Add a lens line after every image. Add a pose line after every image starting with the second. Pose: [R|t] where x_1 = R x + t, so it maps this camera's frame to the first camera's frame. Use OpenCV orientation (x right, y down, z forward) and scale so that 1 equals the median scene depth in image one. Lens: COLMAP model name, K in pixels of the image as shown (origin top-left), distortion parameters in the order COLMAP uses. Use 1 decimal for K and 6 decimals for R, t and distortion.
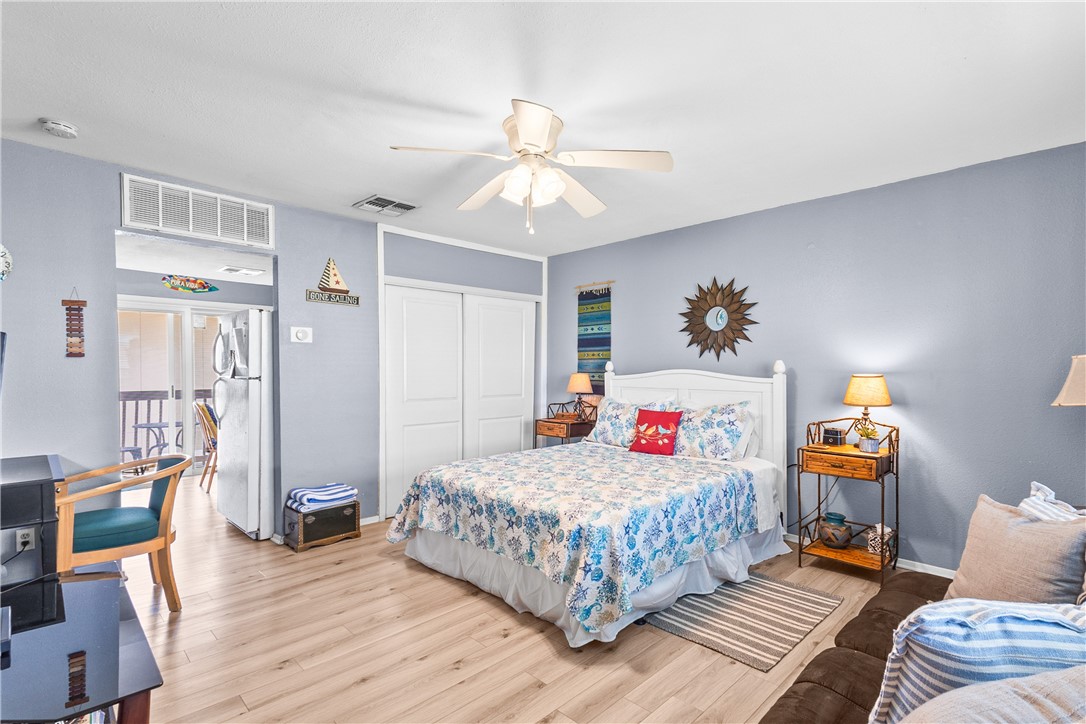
lens RADIAL K [[504.8, 0, 530.9], [0, 504.8, 368.0], [0, 0, 1]] dist [0.004904, 0.000532]
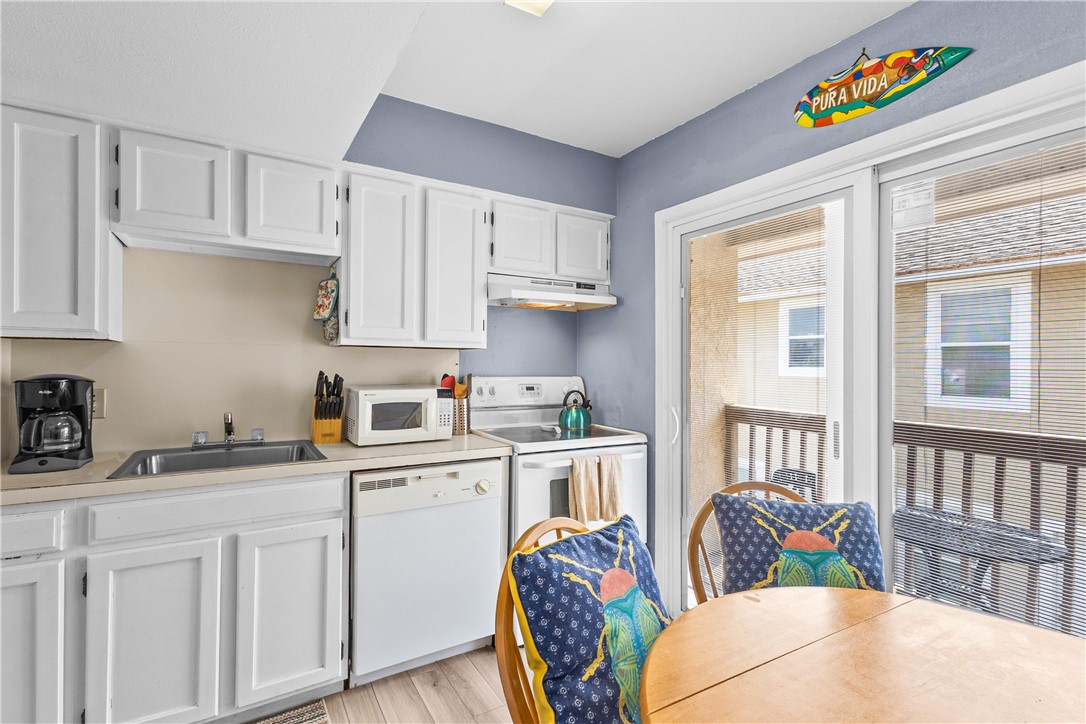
lens RADIAL K [[504.8, 0, 540.4], [0, 504.8, 365.0], [0, 0, 1]] dist [0.004904, 0.000532]
pose [[-0.212650, -0.004198, -0.977119, -0.338912], [-0.011290, 0.999935, -0.001839, 0.001928], [0.977063, 0.010640, -0.212683, 0.870535]]
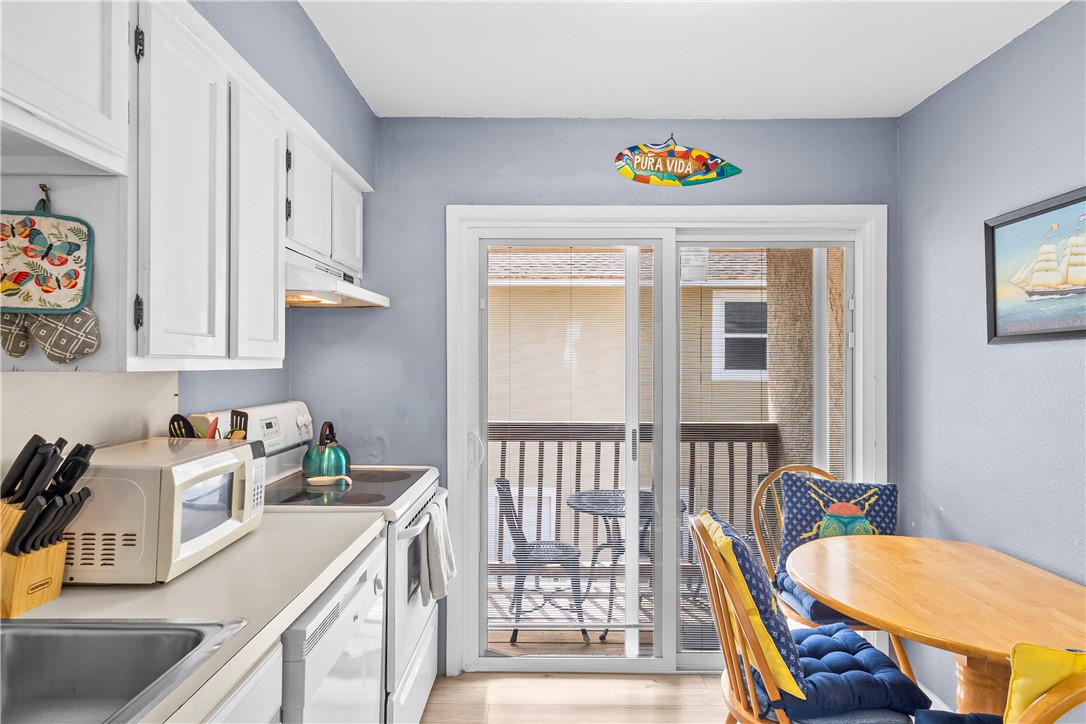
lens RADIAL K [[603.2, 0, 545.4], [0, 603.2, 358.1], [0, 0, 1]] dist [-0.008728, -0.000496]
pose [[0.723632, -0.007249, -0.690148, -0.429696], [-0.002277, 0.999914, -0.012889, -0.013794], [0.690182, 0.010898, 0.723553, 0.602053]]
